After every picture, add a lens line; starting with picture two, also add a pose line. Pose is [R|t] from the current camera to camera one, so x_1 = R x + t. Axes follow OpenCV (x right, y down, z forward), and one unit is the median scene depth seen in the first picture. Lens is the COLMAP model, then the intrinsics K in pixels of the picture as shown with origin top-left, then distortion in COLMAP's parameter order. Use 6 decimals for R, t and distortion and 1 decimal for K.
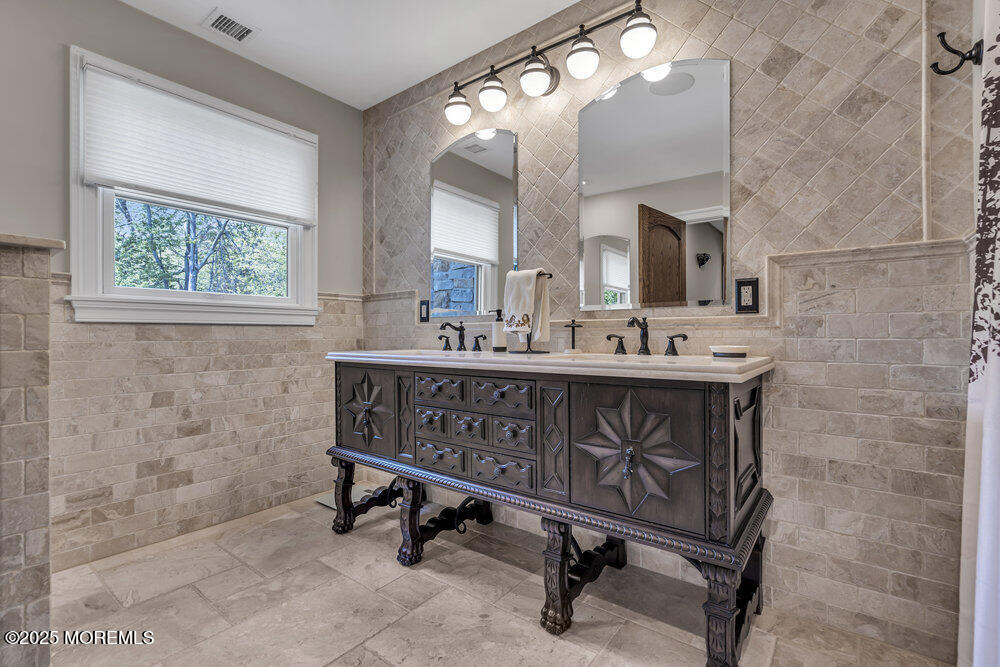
lens RADIAL K [[453.8, 0, 493.6], [0, 453.8, 335.4], [0, 0, 1]] dist [-0.000051, 0.000321]
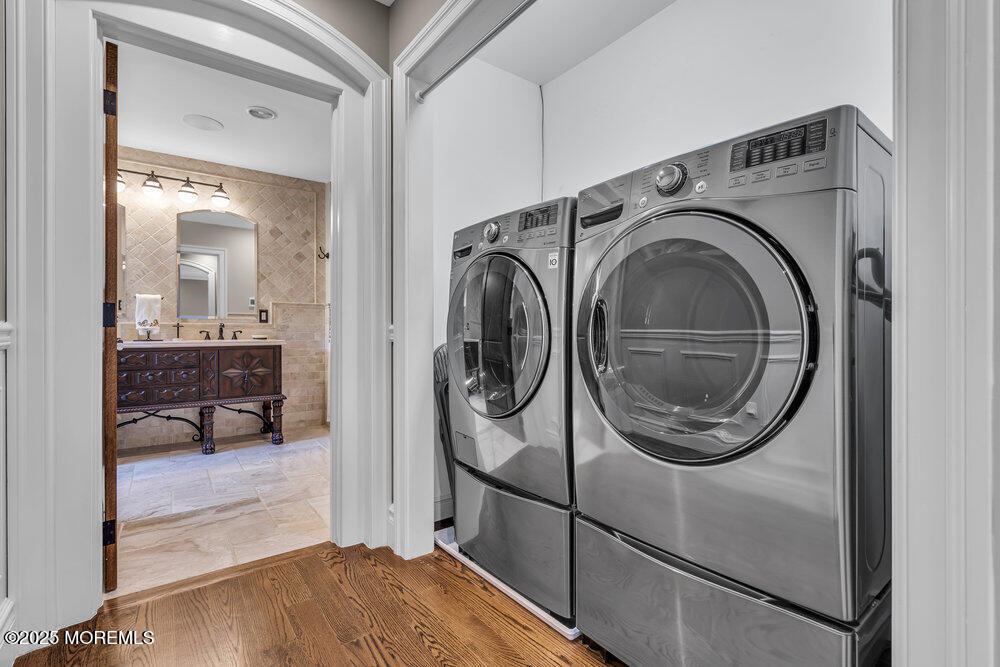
lens RADIAL K [[453.8, 0, 496.1], [0, 453.8, 331.3], [0, 0, 1]] dist [-0.000051, 0.000321]
pose [[0.288940, -0.000075, 0.957347, -1.586999], [-0.001455, 0.999999, 0.000517, -0.003205], [-0.957346, -0.001542, 0.288940, -1.061309]]
